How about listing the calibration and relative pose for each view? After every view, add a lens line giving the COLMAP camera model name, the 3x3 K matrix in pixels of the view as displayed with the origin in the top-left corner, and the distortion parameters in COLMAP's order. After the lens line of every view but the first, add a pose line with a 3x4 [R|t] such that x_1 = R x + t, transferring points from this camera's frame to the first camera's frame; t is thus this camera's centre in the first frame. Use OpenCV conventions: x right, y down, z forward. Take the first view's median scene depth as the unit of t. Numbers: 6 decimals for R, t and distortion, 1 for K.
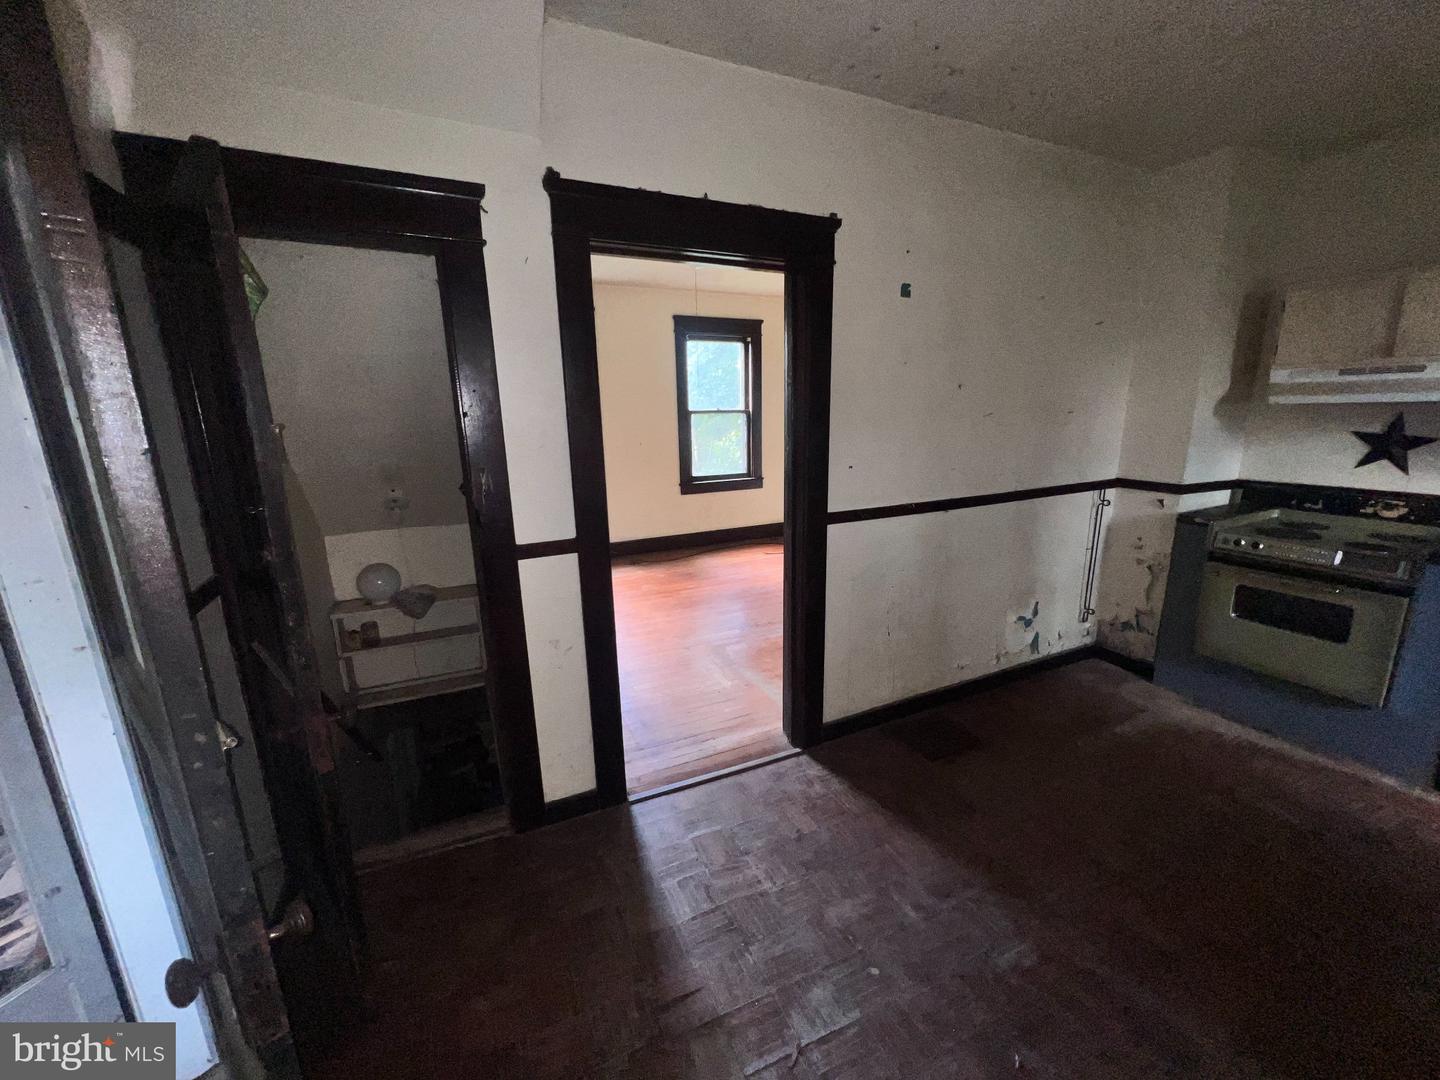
lens RADIAL K [[580.3, 0, 715.2], [0, 580.3, 542.7], [0, 0, 1]] dist [-0.000858, 0.000615]
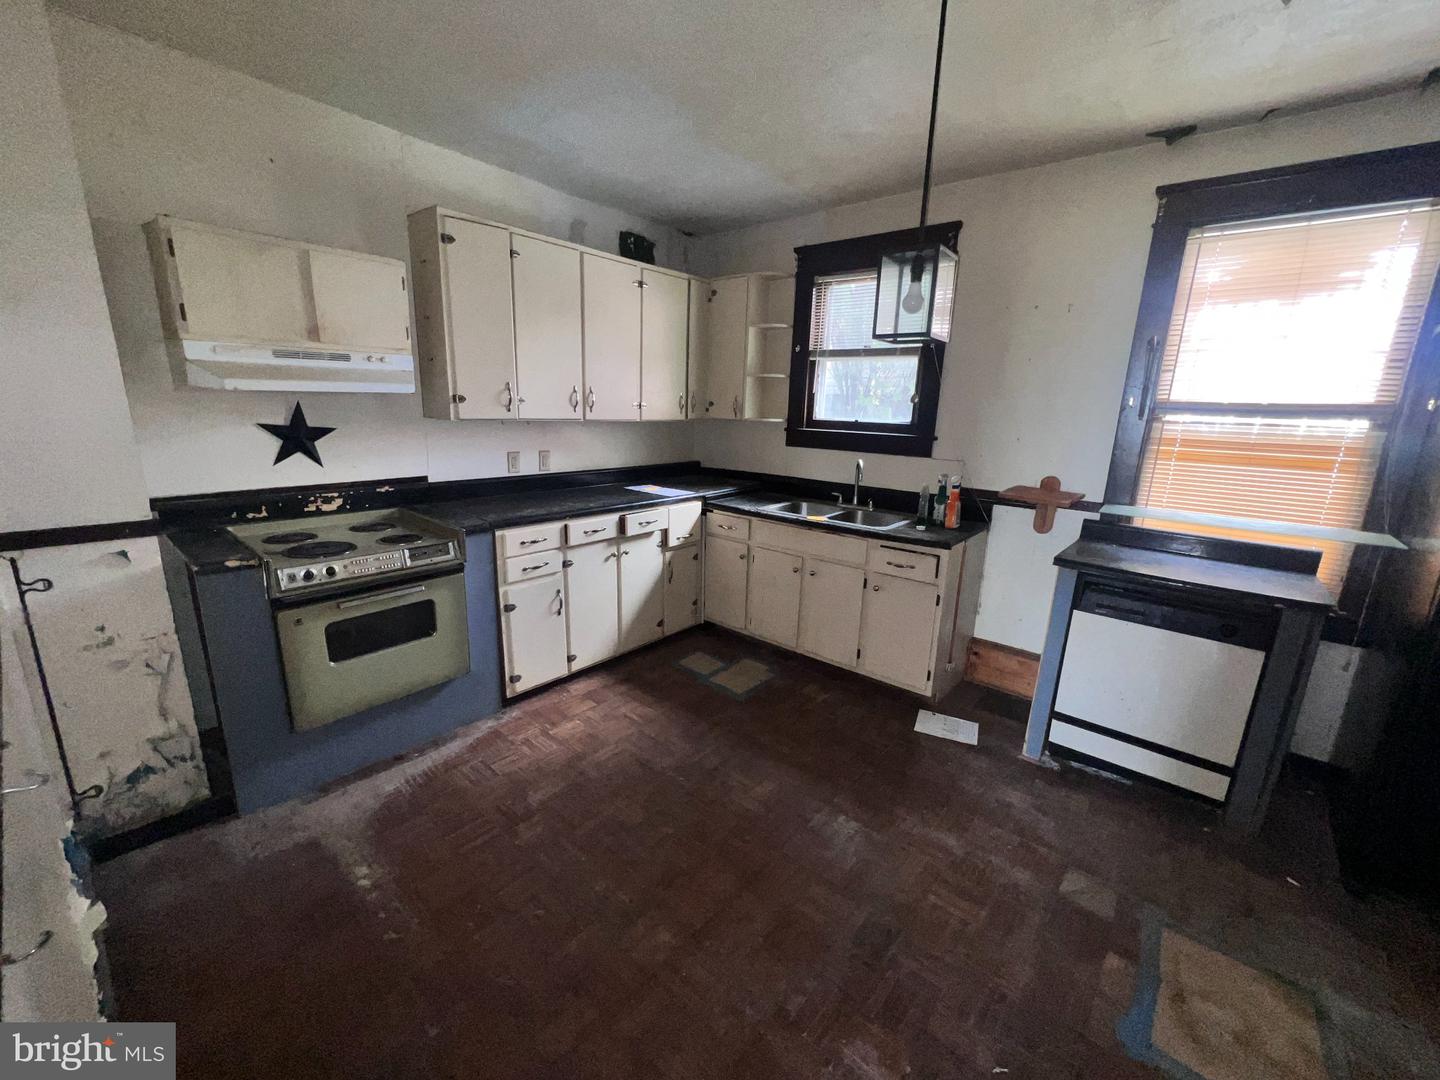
lens RADIAL K [[580.3, 0, 715.2], [0, 580.3, 542.7], [0, 0, 1]] dist [-0.000858, 0.000615]
pose [[-0.418427, -0.209379, 0.883787, 0.020969], [0.184784, 0.933089, 0.308545, -0.159450], [-0.889255, 0.292413, -0.351740, 0.717759]]
